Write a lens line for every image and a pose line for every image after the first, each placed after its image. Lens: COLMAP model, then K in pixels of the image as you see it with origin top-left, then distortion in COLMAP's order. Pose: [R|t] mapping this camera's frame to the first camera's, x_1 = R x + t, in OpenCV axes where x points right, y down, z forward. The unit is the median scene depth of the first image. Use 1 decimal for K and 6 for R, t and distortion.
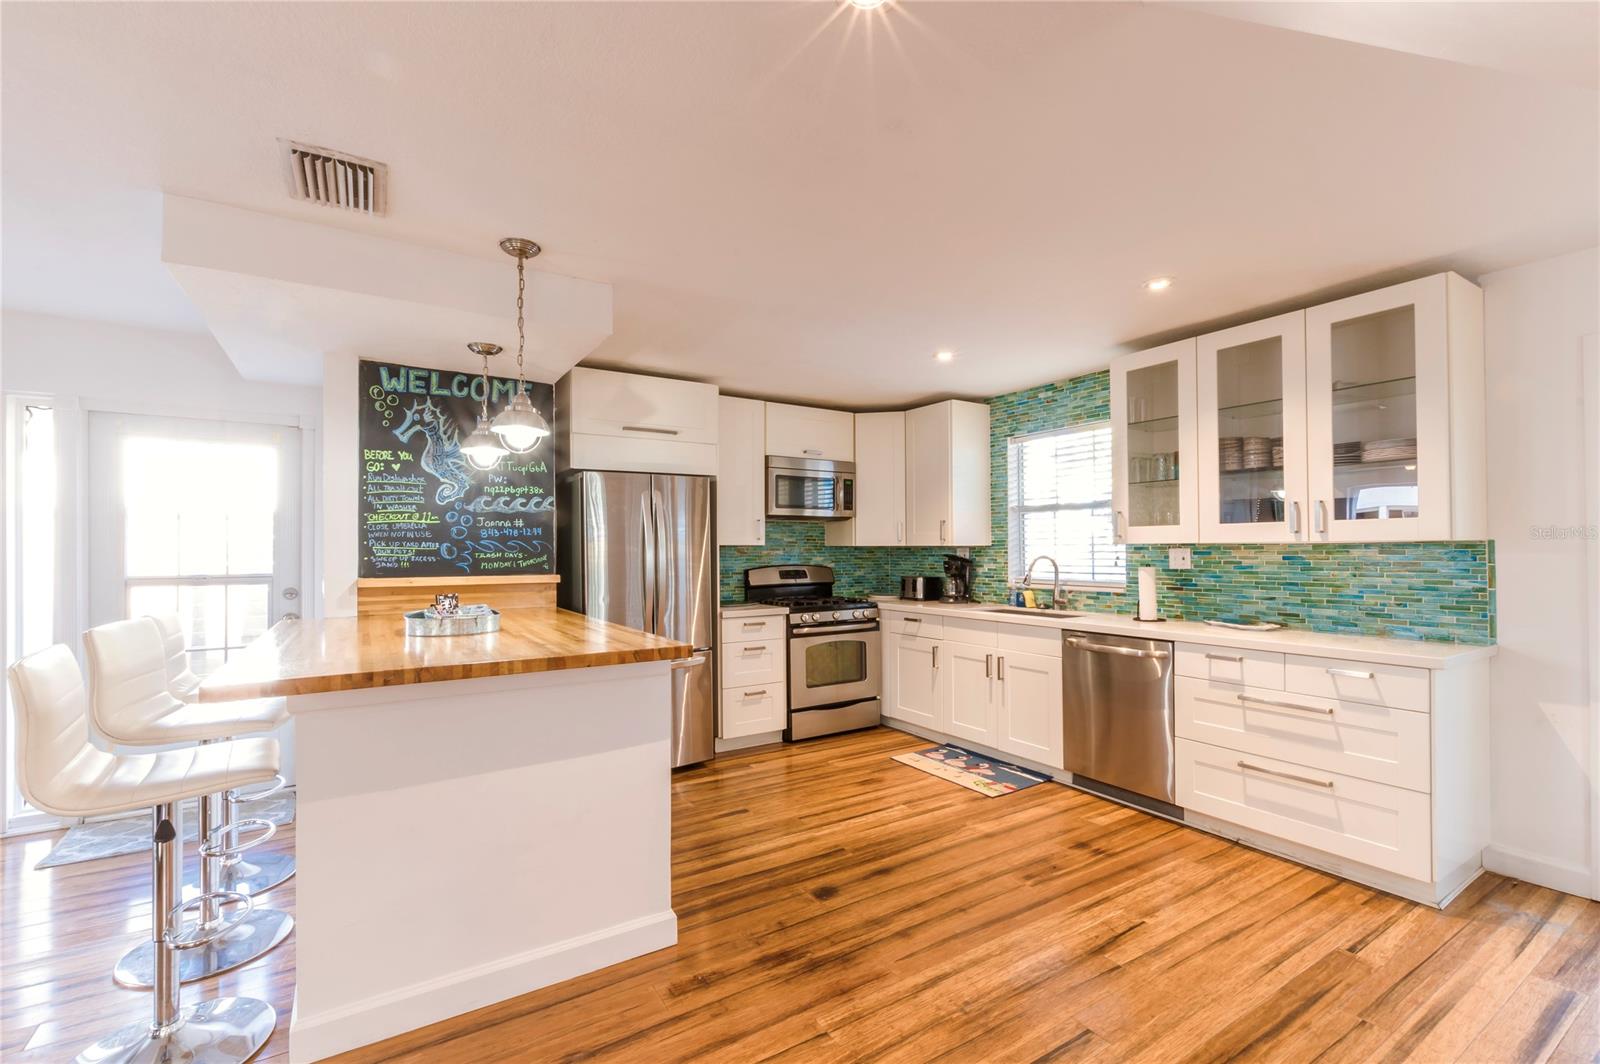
lens RADIAL K [[702.4, 0, 795.8], [0, 702.4, 538.8], [0, 0, 1]] dist [0.010262, -0.003648]
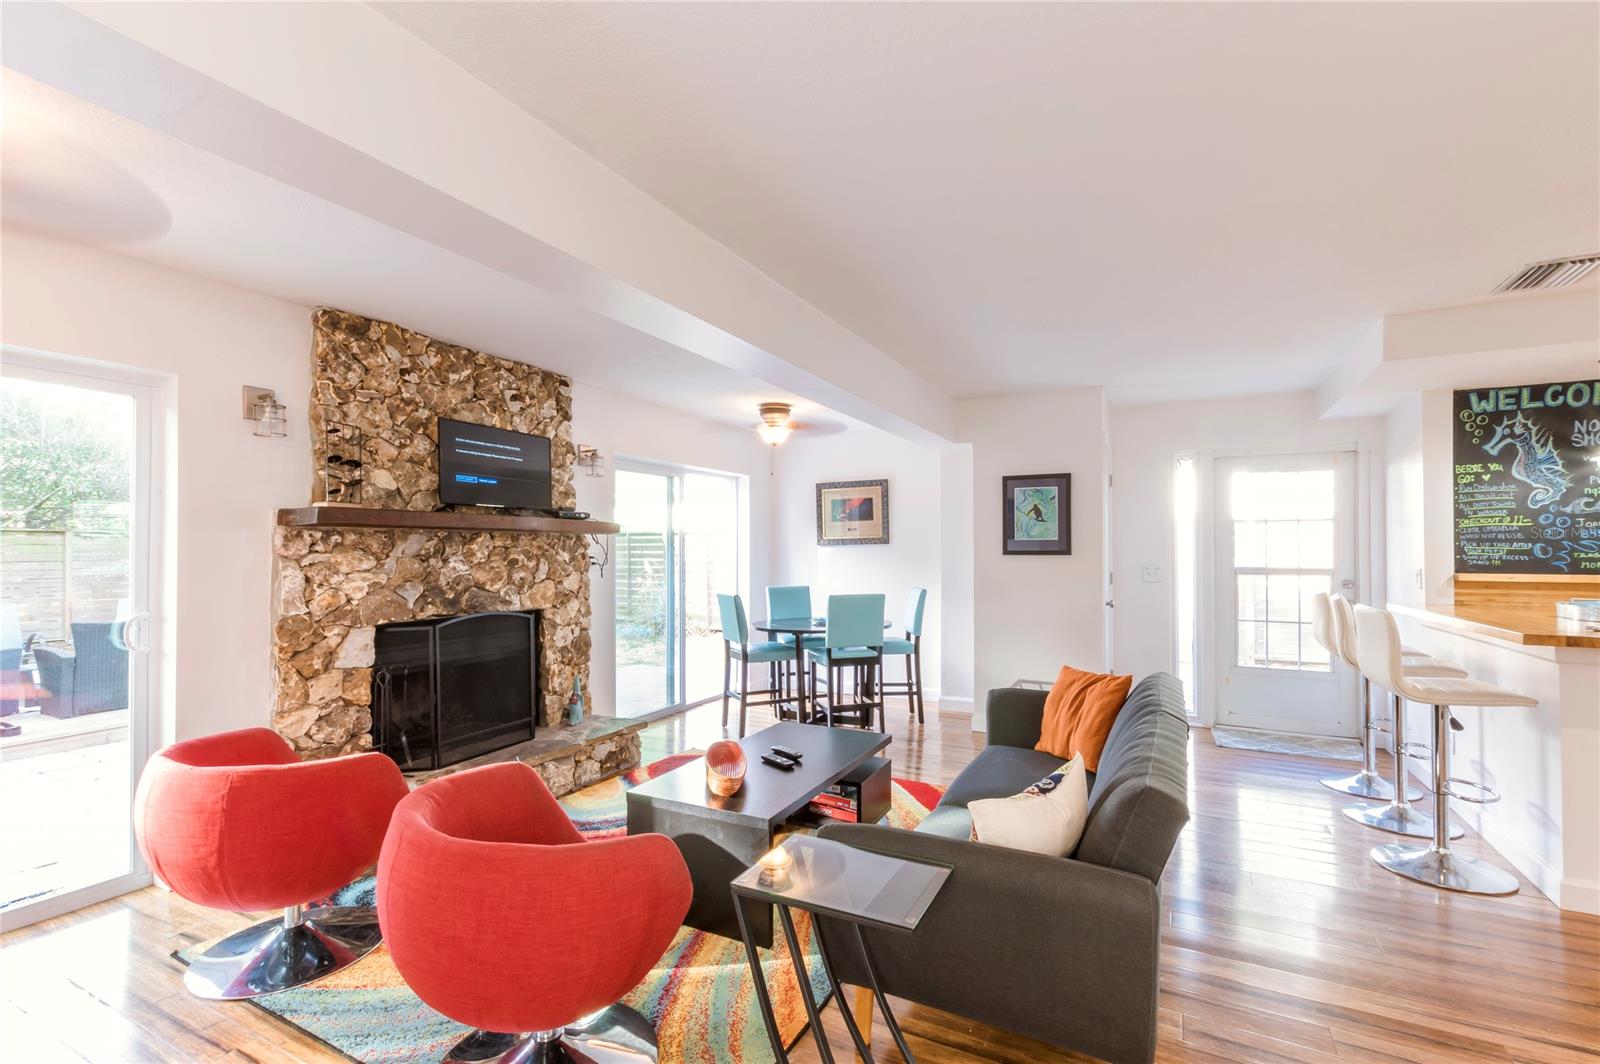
lens RADIAL K [[702.4, 0, 794.3], [0, 702.4, 546.7], [0, 0, 1]] dist [0.010262, -0.003648]
pose [[0.495079, -0.001339, -0.868847, -0.114164], [0.009925, 0.999942, 0.004114, -0.003894], [0.868791, -0.010660, 0.495064, -0.536875]]
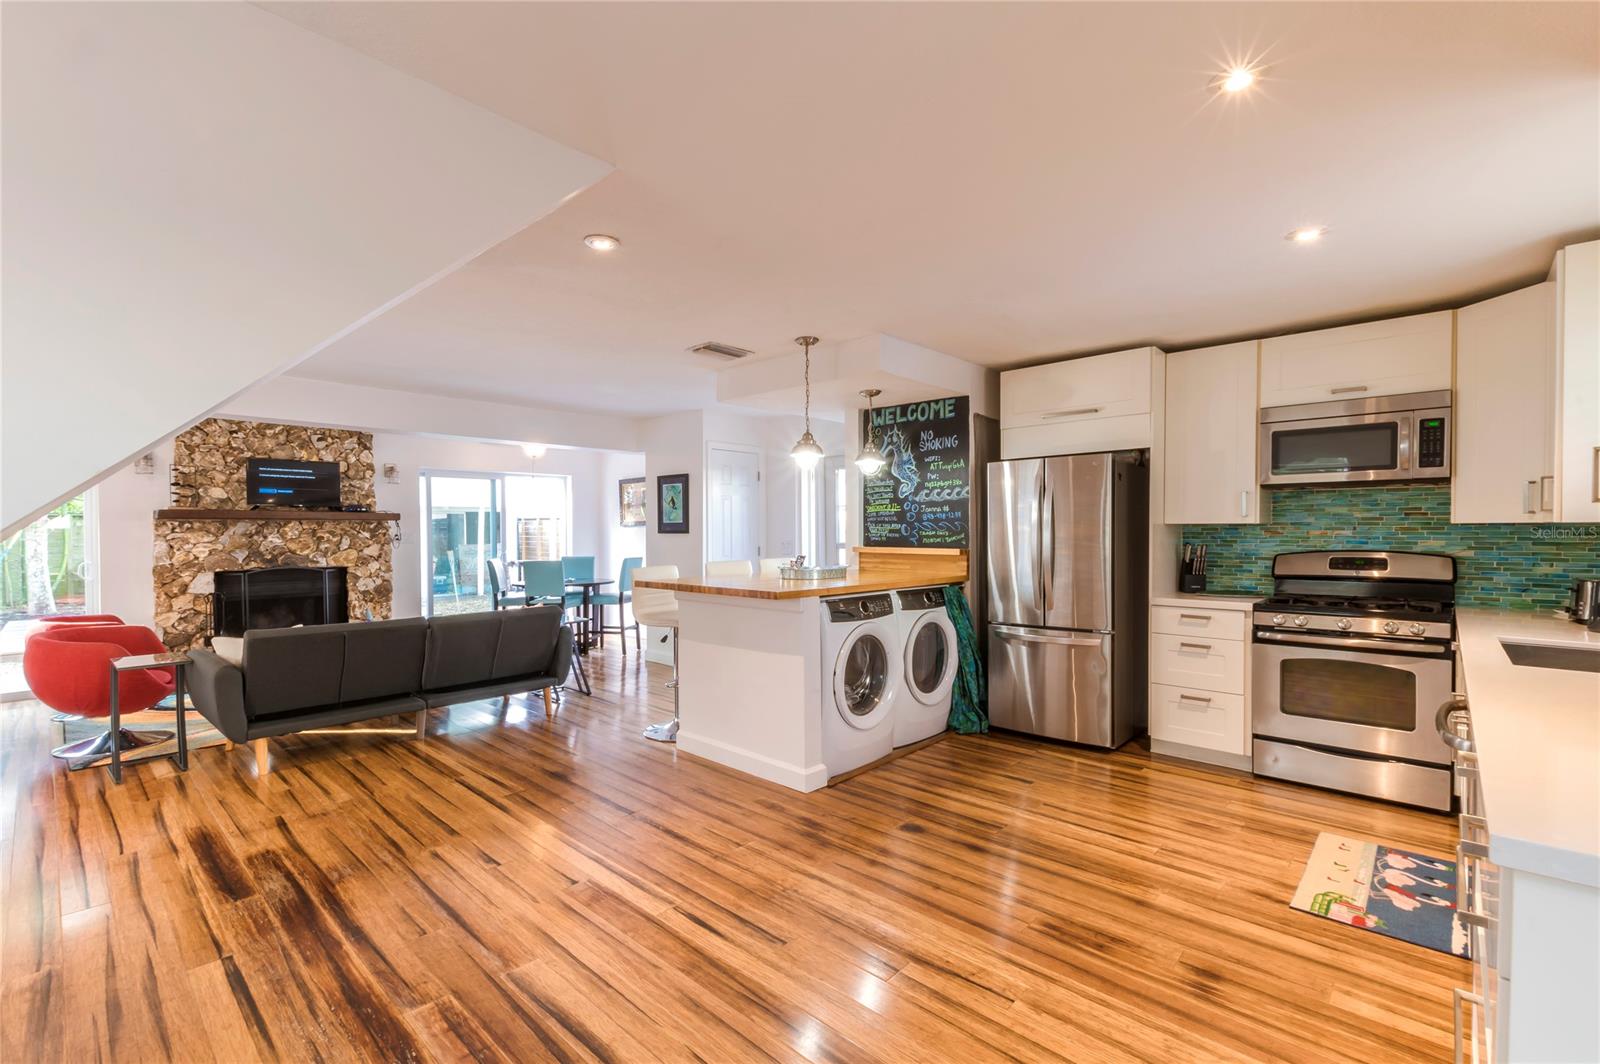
lens RADIAL K [[702.4, 0, 776.2], [0, 702.4, 544.0], [0, 0, 1]] dist [0.010262, -0.003648]
pose [[0.235291, 0.023141, -0.971649, 0.829110], [0.014692, 0.999518, 0.027363, 0.003233], [0.971814, -0.020714, 0.234838, 0.395945]]
